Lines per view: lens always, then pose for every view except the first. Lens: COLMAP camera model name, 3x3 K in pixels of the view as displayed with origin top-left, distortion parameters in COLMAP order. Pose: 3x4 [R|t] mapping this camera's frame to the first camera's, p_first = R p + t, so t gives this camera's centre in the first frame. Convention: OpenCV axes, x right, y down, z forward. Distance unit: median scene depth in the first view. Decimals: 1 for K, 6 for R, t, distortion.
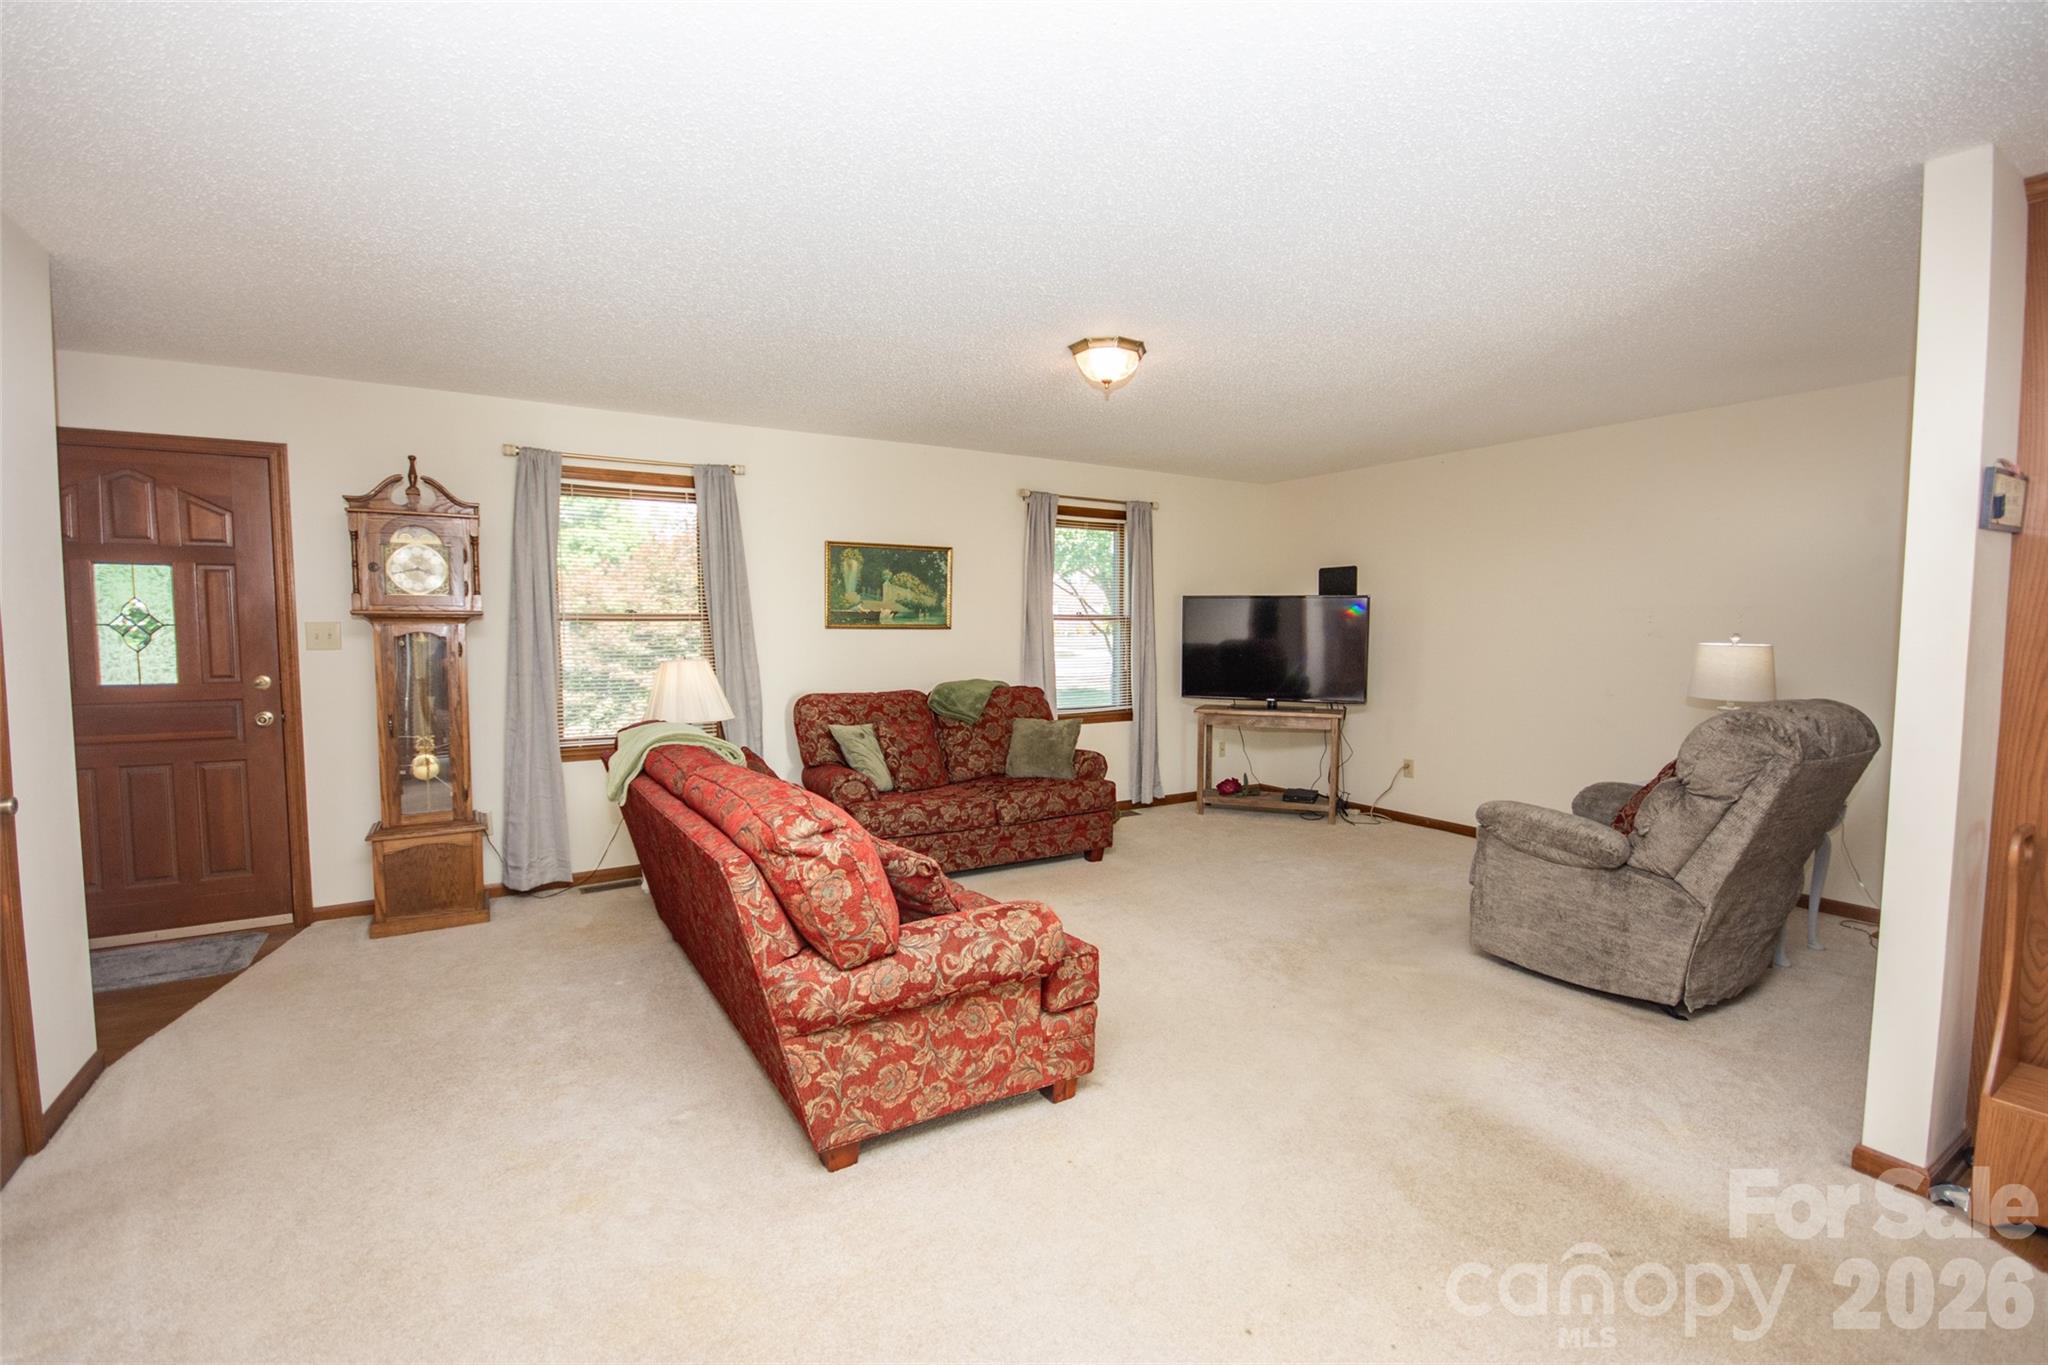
lens RADIAL K [[908.4, 0, 1024.0], [0, 908.4, 682.5], [0, 0, 1]] dist [-0.001040, -0.008514]
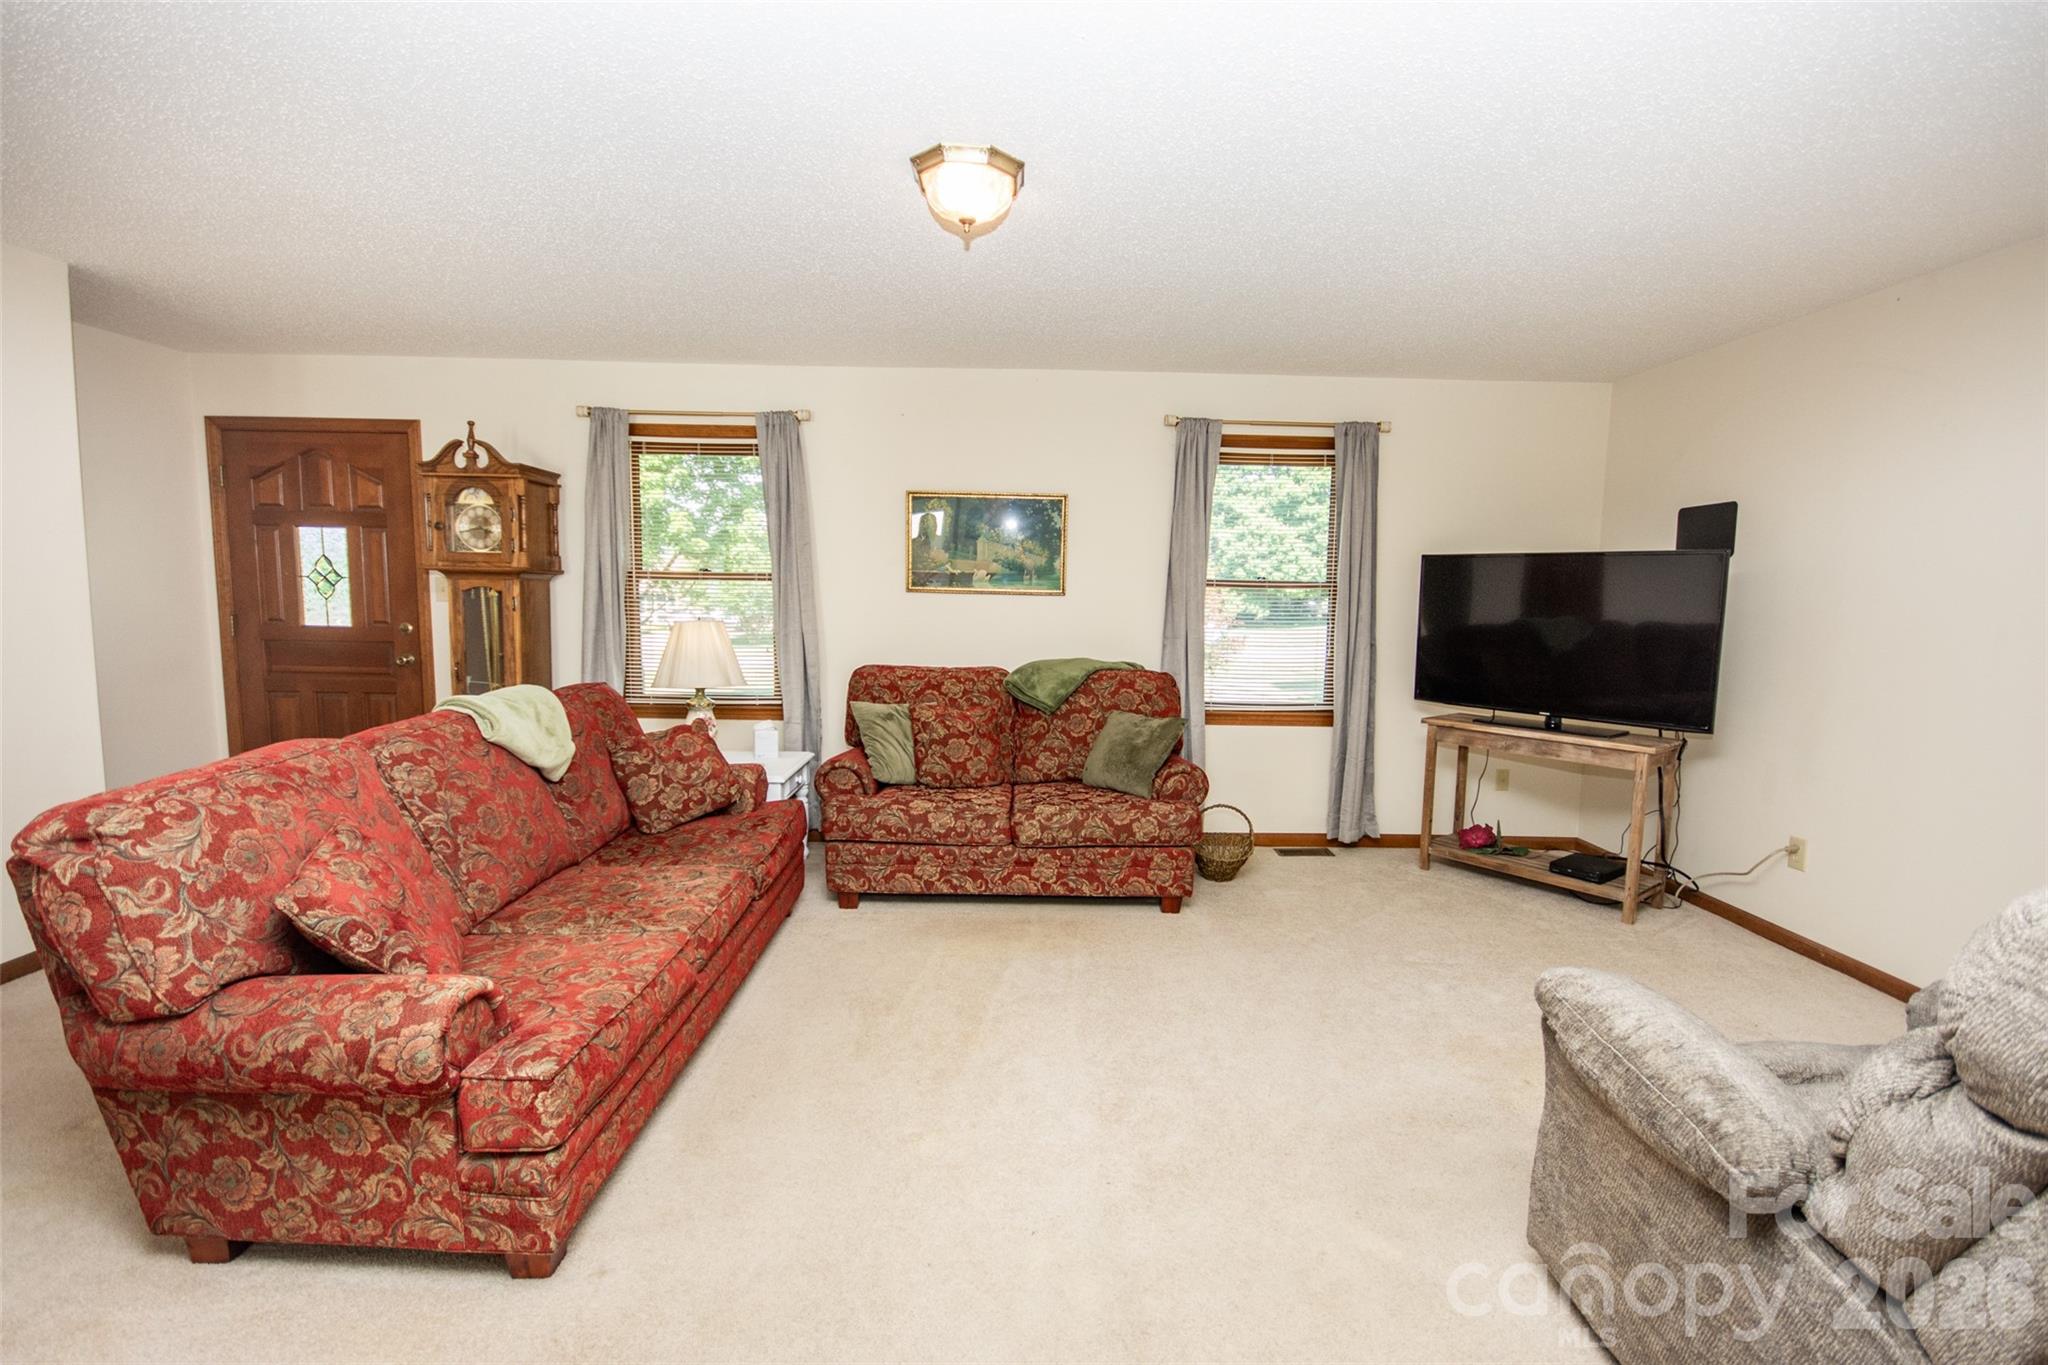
lens RADIAL K [[908.4, 0, 1024.0], [0, 908.4, 682.5], [0, 0, 1]] dist [-0.001040, -0.008514]
pose [[0.860831, 0.064657, -0.504767, 0.361637], [-0.049706, 0.997836, 0.043046, -0.016779], [0.506458, -0.011965, 0.862182, 0.327358]]
